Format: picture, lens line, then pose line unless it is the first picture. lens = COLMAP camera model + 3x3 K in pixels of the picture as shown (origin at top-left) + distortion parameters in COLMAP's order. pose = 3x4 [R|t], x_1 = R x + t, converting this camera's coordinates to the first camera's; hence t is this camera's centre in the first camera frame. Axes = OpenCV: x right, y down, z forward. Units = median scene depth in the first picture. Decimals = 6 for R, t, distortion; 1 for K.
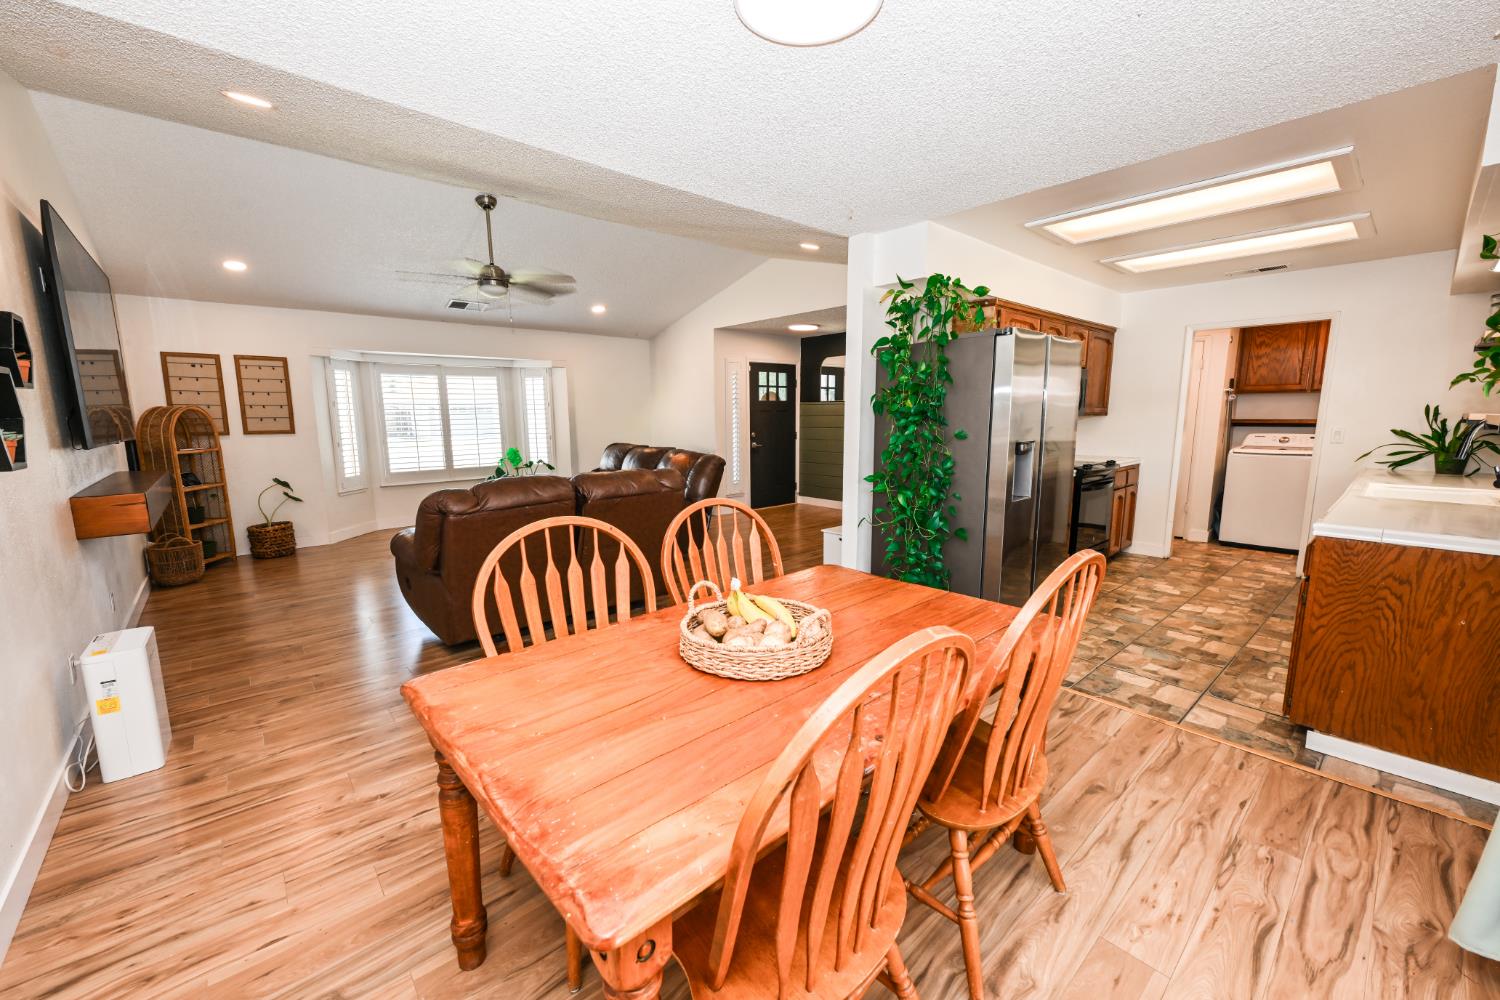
lens RADIAL K [[591.7, 0, 748.9], [0, 591.7, 502.6], [0, 0, 1]] dist [-0.000132, 0.000169]
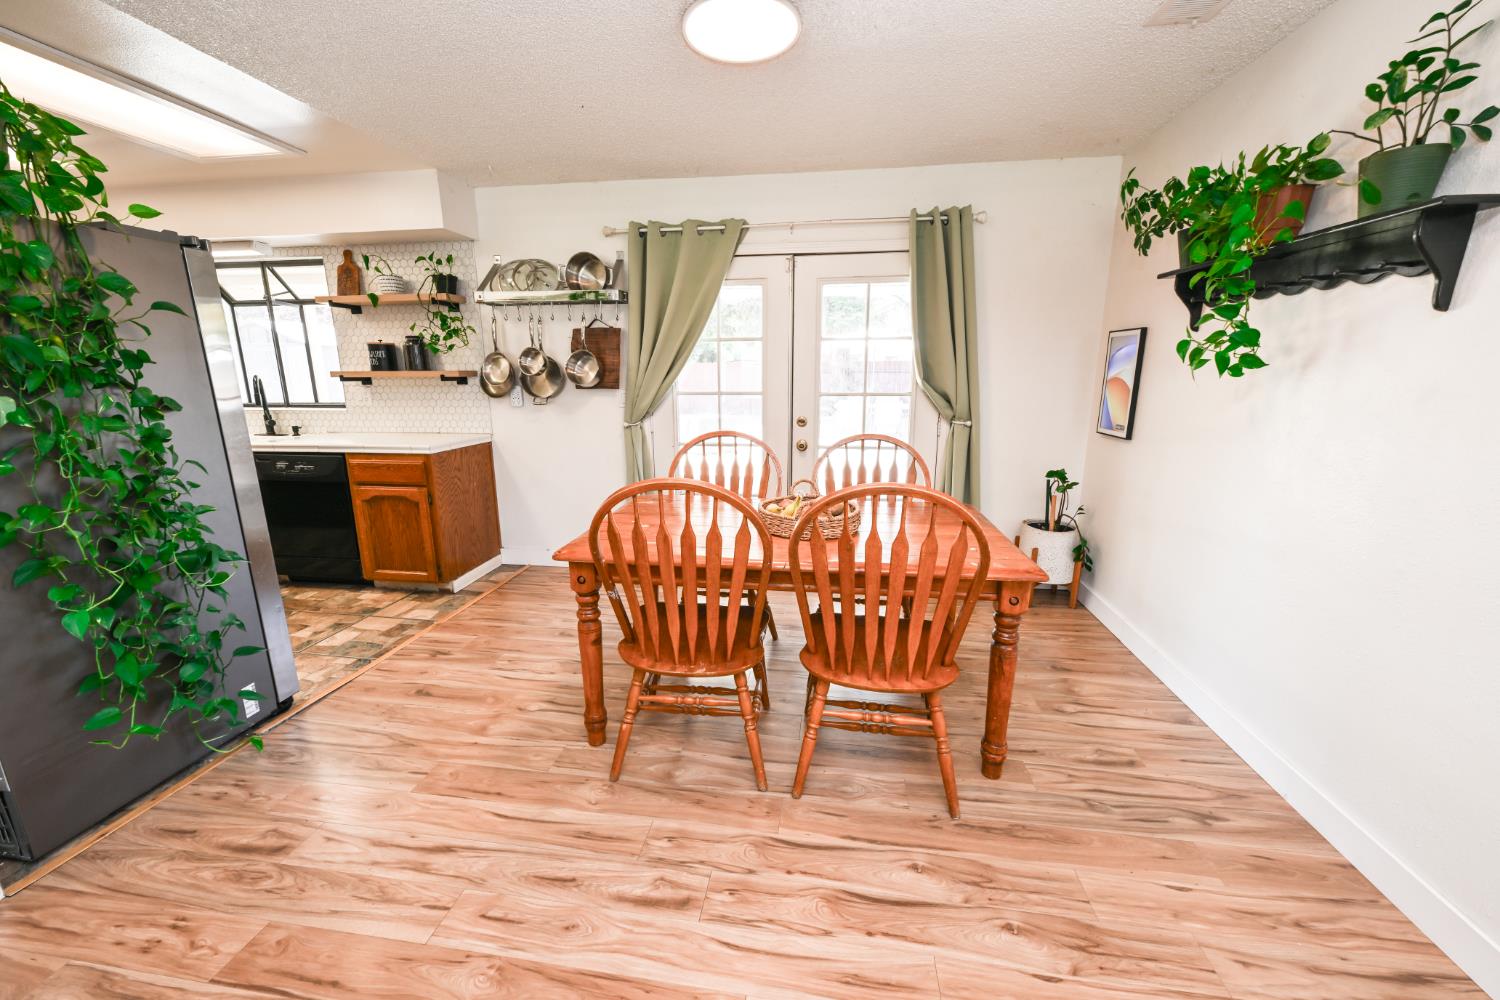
lens RADIAL K [[591.7, 0, 745.5], [0, 591.7, 498.9], [0, 0, 1]] dist [-0.000132, 0.000169]
pose [[-0.643336, -0.158776, 0.748939, -0.443605], [0.122268, 0.944393, 0.305240, -0.129054], [-0.755758, 0.287943, -0.588149, 0.880118]]
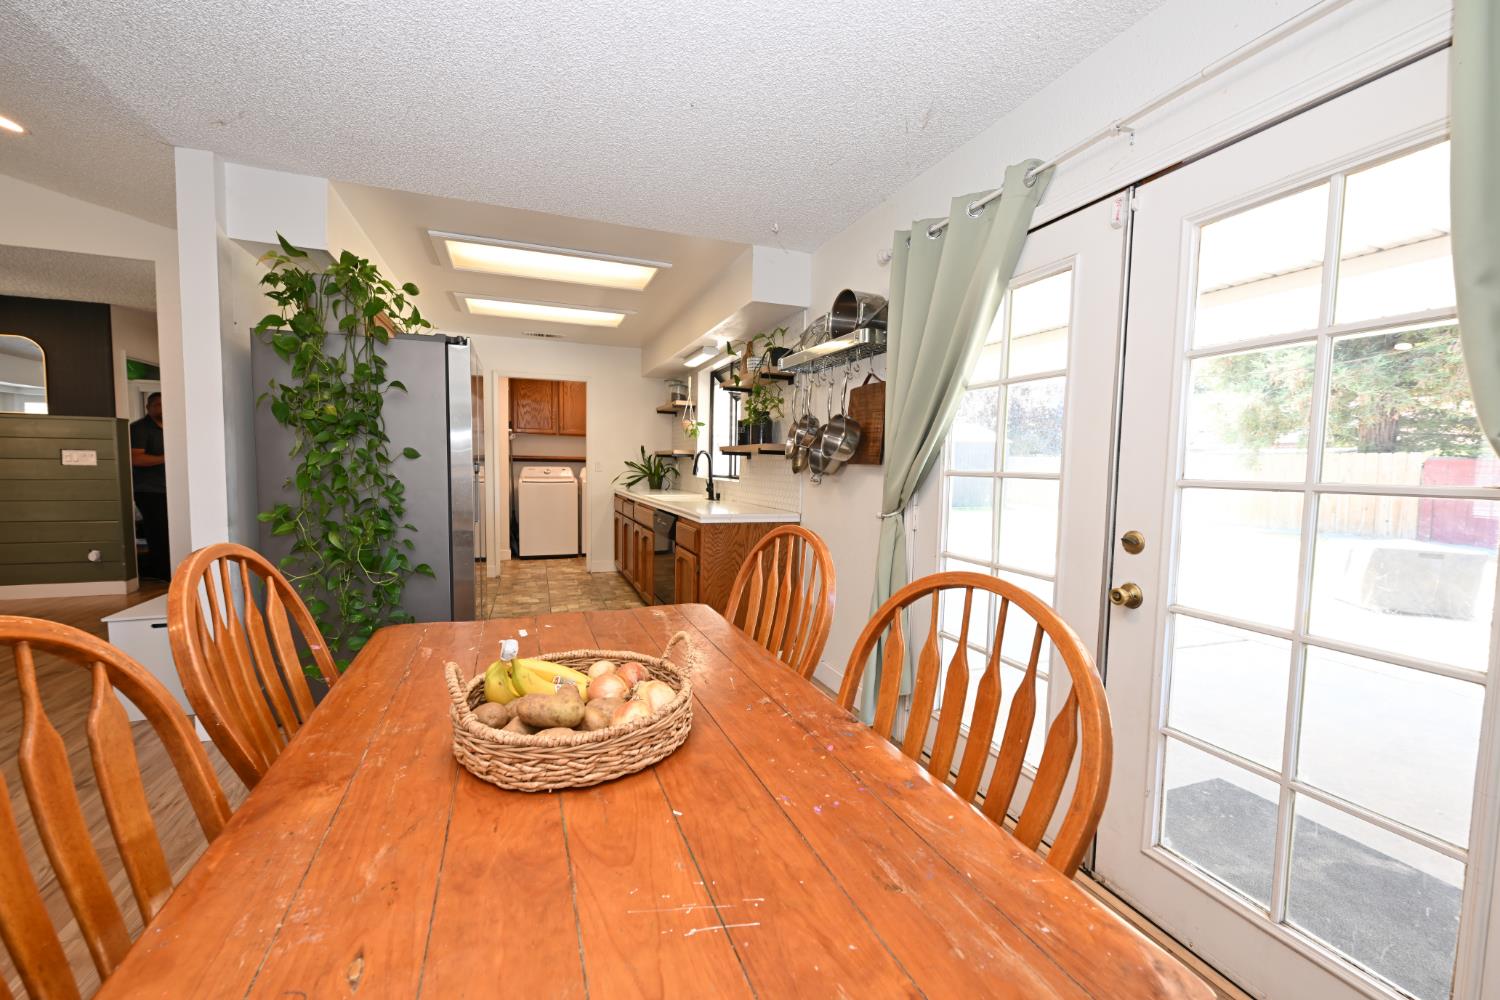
lens RADIAL K [[591.7, 0, 746.3], [0, 591.7, 507.9], [0, 0, 1]] dist [-0.000132, 0.000169]
pose [[0.355368, -0.058290, 0.932907, -0.236154], [0.121891, 0.992421, 0.015577, 0.006799], [-0.926745, 0.108178, 0.359780, 0.241782]]
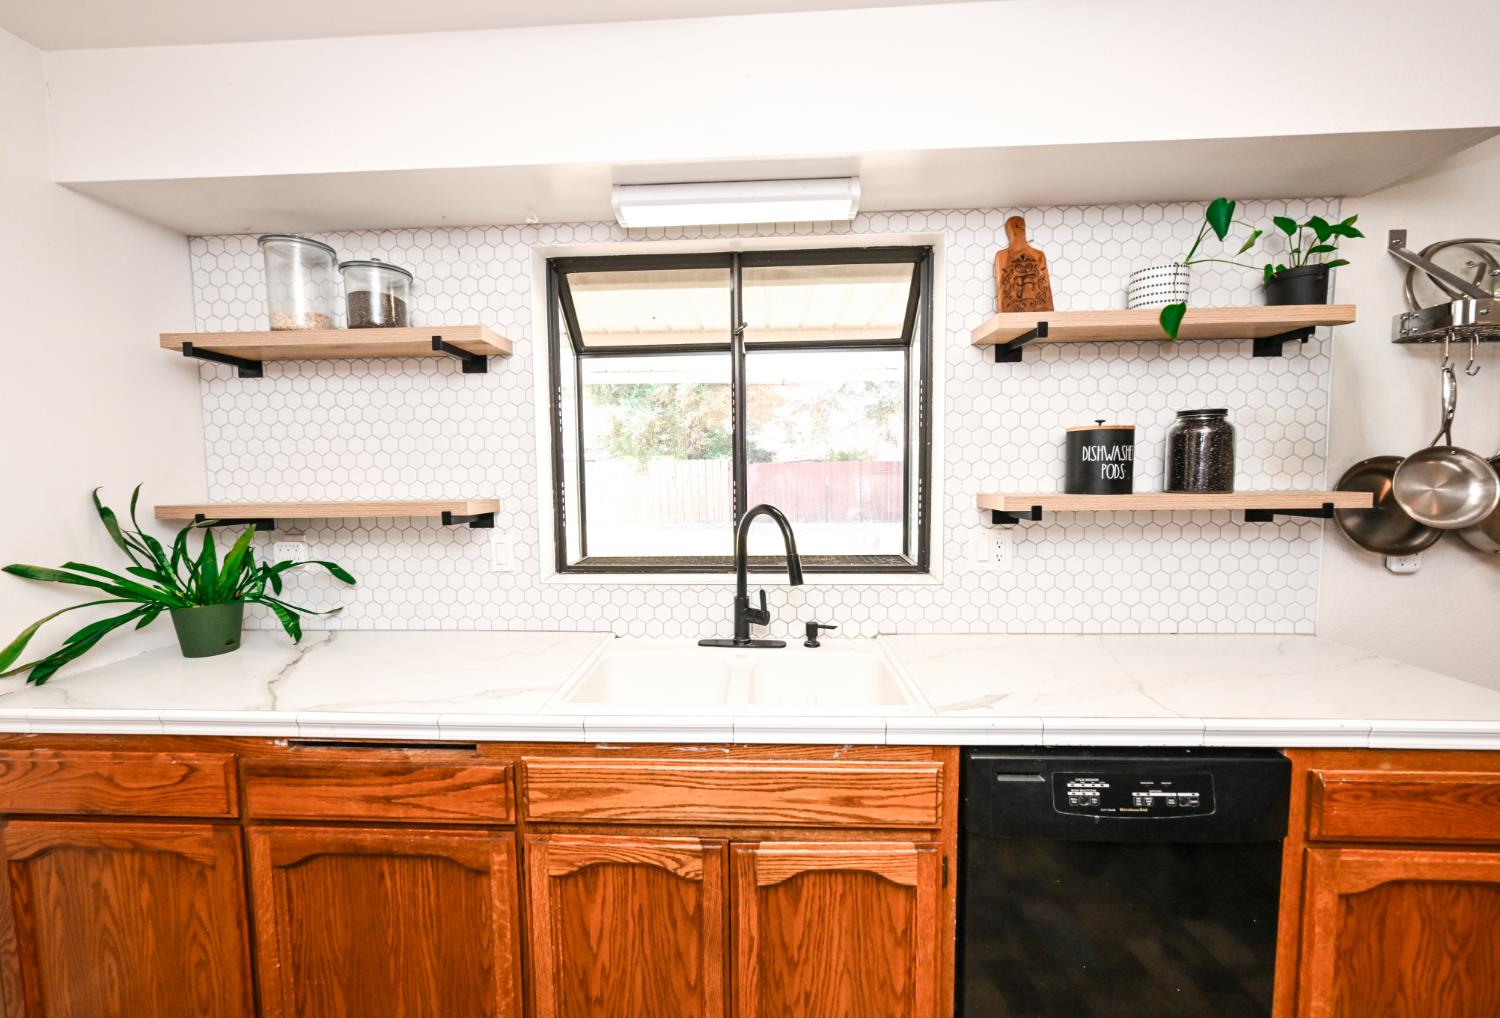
lens RADIAL K [[613.7, 0, 754.0], [0, 613.7, 516.4], [0, 0, 1]] dist [0.000585, -0.000172]
pose [[-0.707698, -0.038347, 0.705474, 0.742207], [0.122219, 0.976827, 0.175701, -0.200201], [-0.695864, 0.210566, -0.686611, 1.196110]]
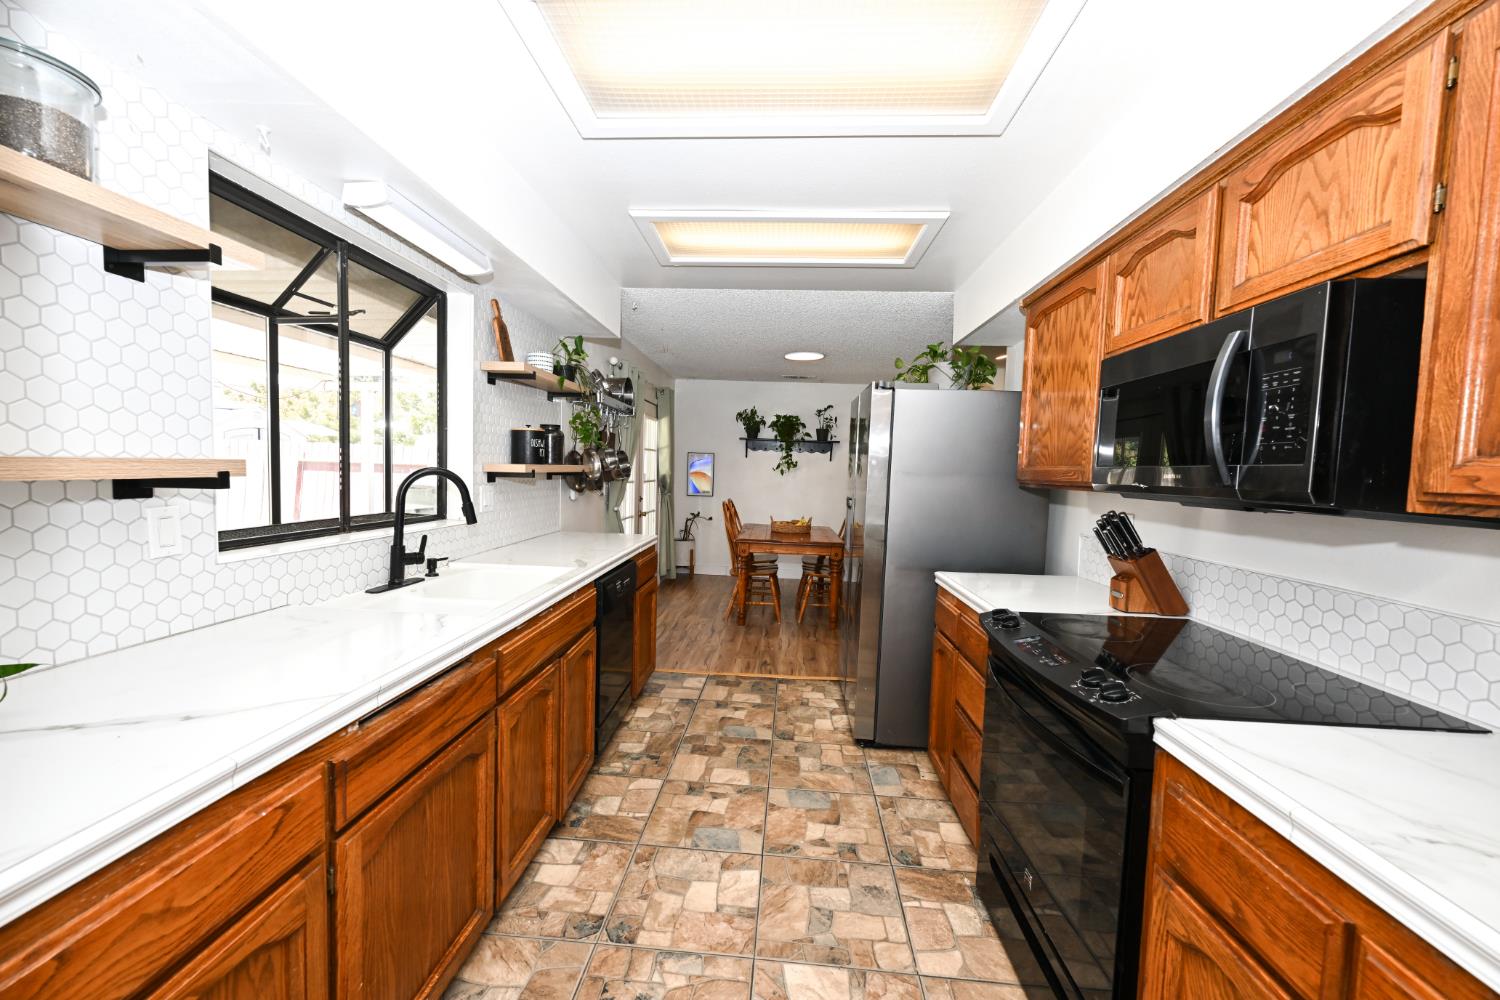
lens RADIAL K [[591.7, 0, 744.0], [0, 591.7, 502.2], [0, 0, 1]] dist [-0.000132, 0.000169]
pose [[-0.715261, 0.022788, -0.698486, 1.274105], [-0.132903, 0.976793, 0.167962, -0.234883], [0.686104, 0.212968, -0.695634, 1.508532]]
